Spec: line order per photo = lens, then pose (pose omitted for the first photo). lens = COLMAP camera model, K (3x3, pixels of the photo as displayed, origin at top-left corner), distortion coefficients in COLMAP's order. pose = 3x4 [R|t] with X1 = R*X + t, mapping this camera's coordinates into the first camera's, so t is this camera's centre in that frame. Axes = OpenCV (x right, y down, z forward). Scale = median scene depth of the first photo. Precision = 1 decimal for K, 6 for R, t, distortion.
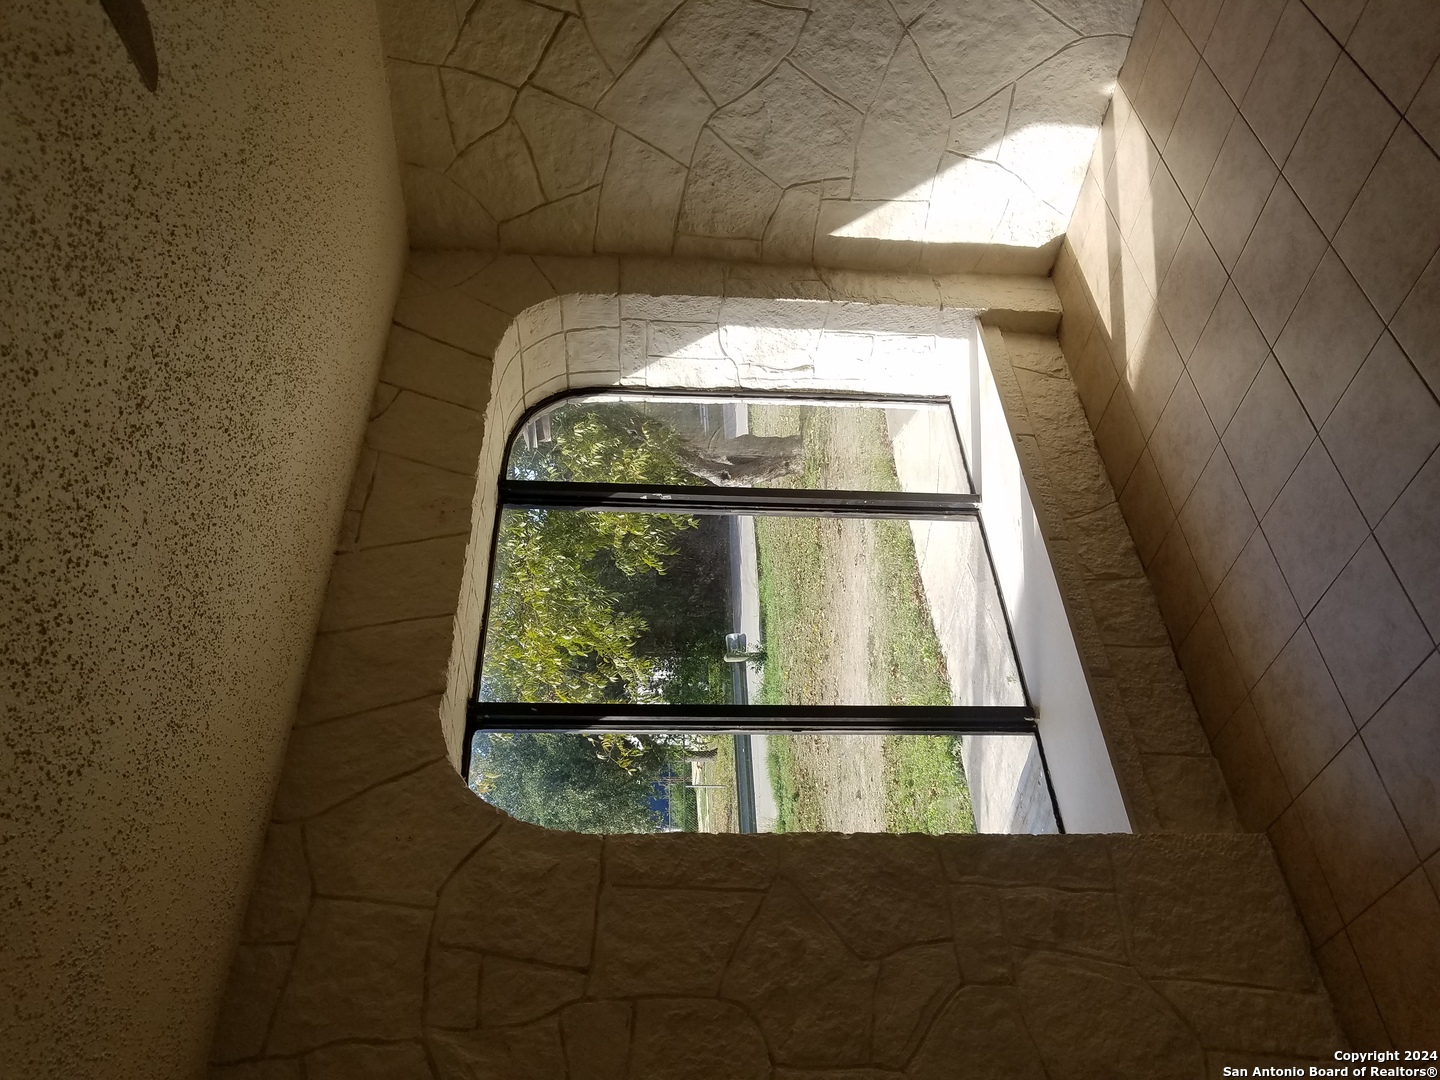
lens RADIAL K [[1139.5, 0, 742.3], [0, 1139.5, 543.5], [0, 0, 1]] dist [0.007581, 0.004501]
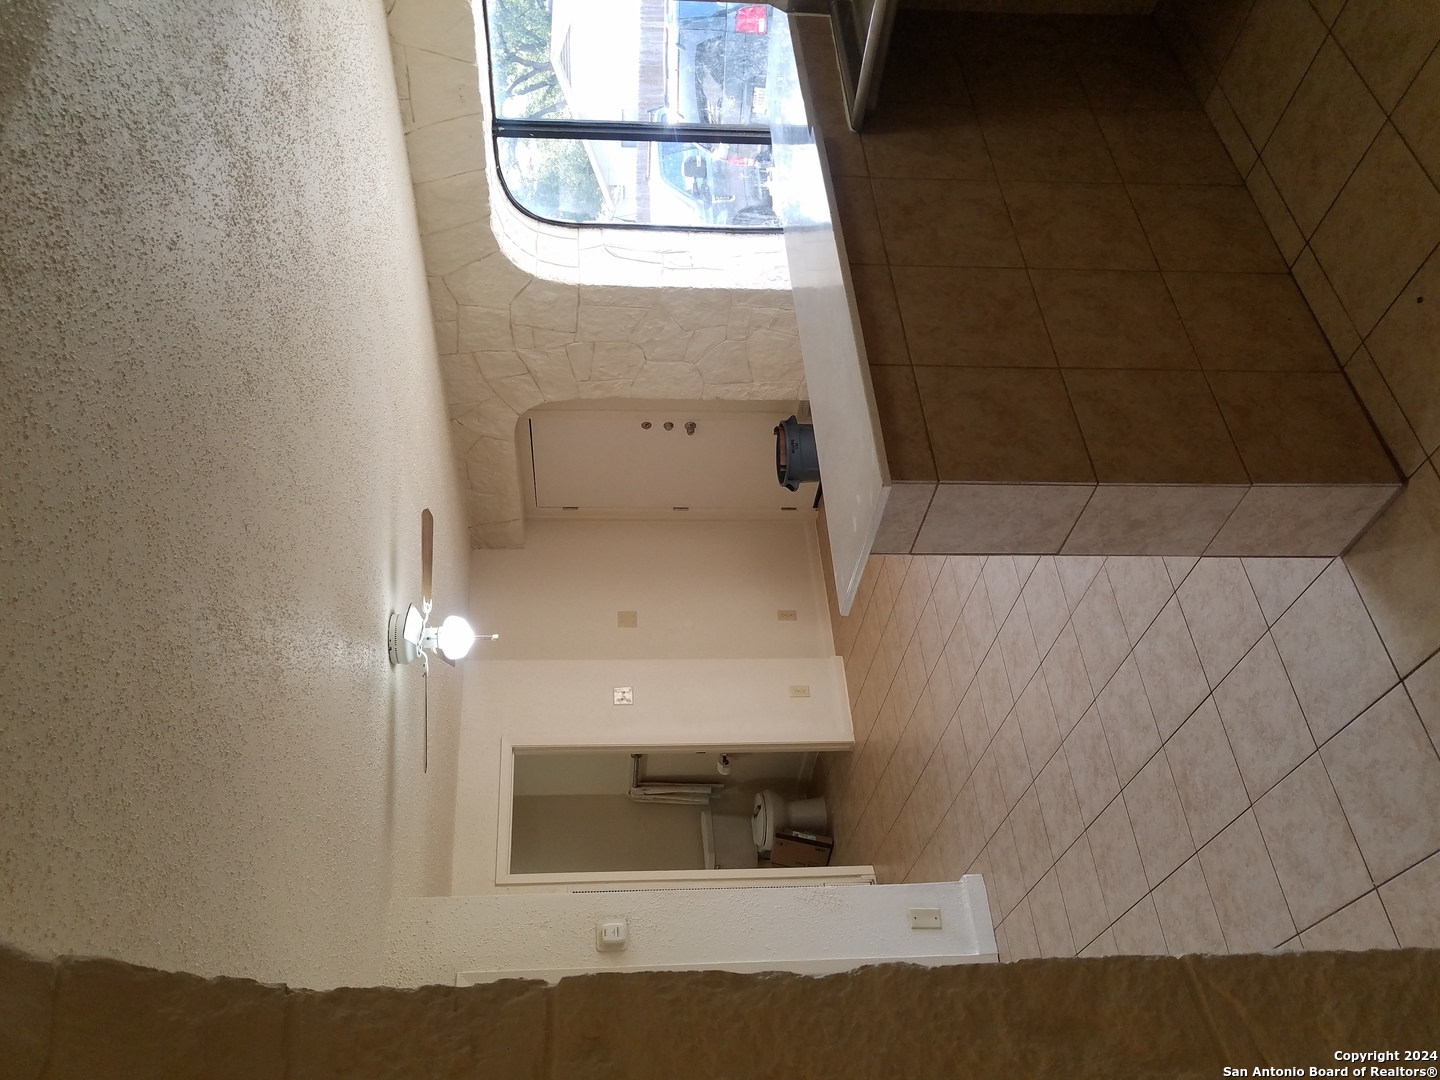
lens RADIAL K [[1139.5, 0, 698.0], [0, 1139.5, 556.8], [0, 0, 1]] dist [0.007581, 0.004501]
pose [[0.992272, 0.095459, 0.079275, -0.018000], [-0.069587, -0.100863, 0.992464, -2.047397], [0.102736, -0.990310, -0.093441, 0.727679]]
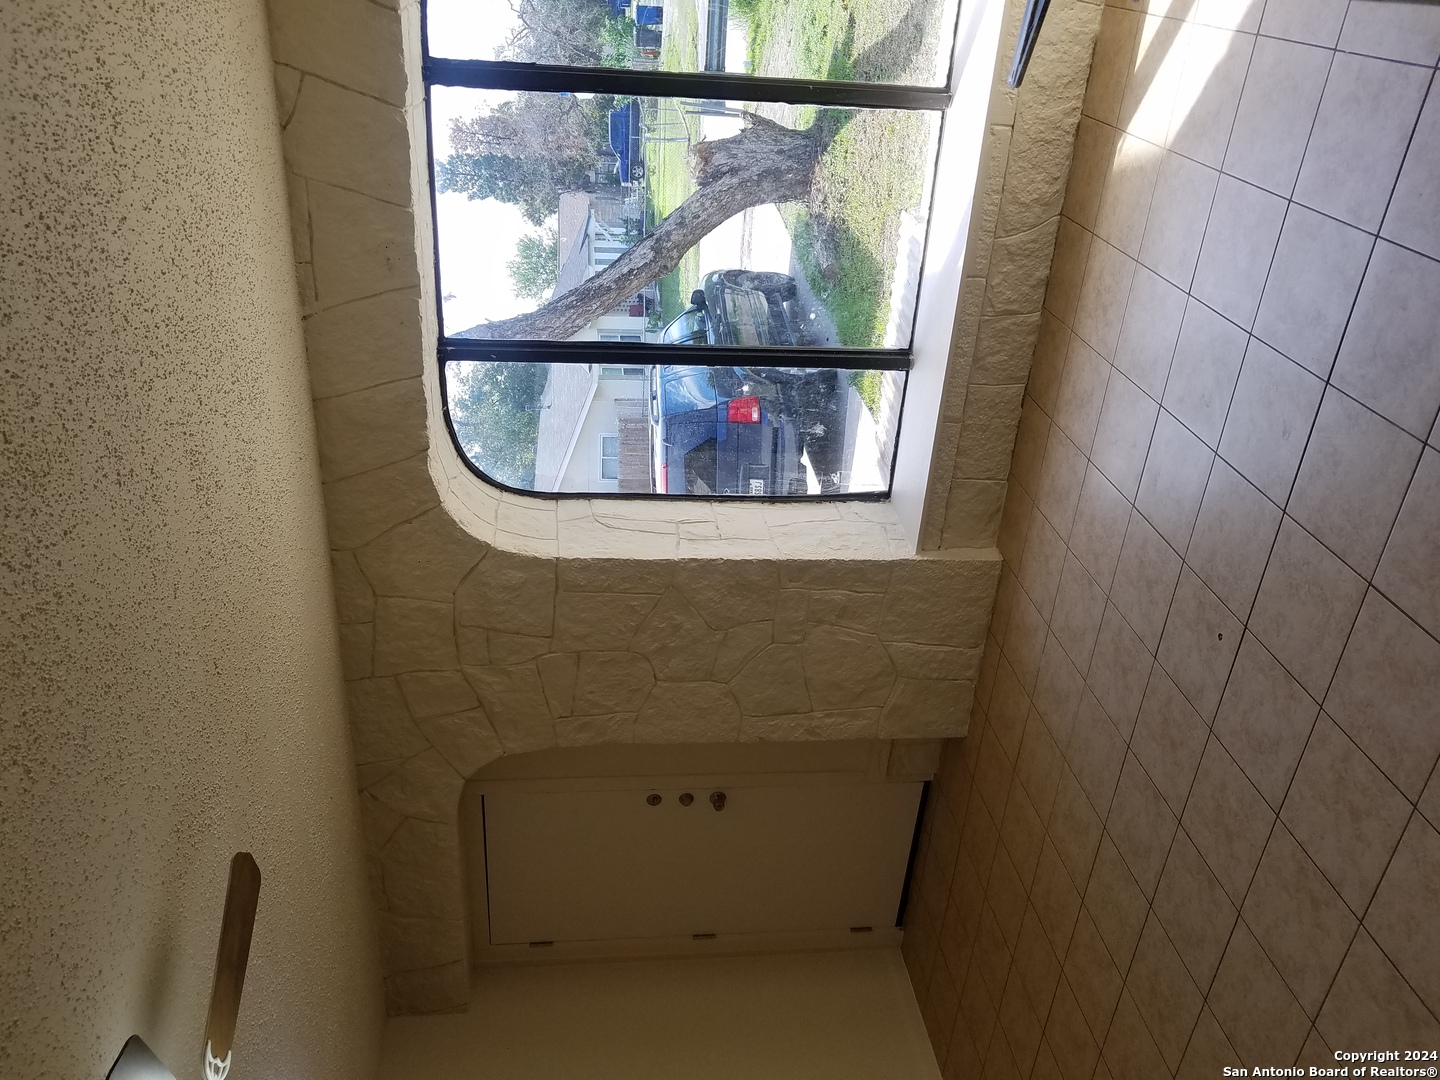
lens RADIAL K [[1139.5, 0, 713.6], [0, 1139.5, 534.7], [0, 0, 1]] dist [0.007581, 0.004501]
pose [[0.993847, 0.084268, 0.071877, -0.028130], [-0.096423, 0.338975, 0.935841, -1.203469], [0.054496, -0.937014, 0.345015, 0.538805]]
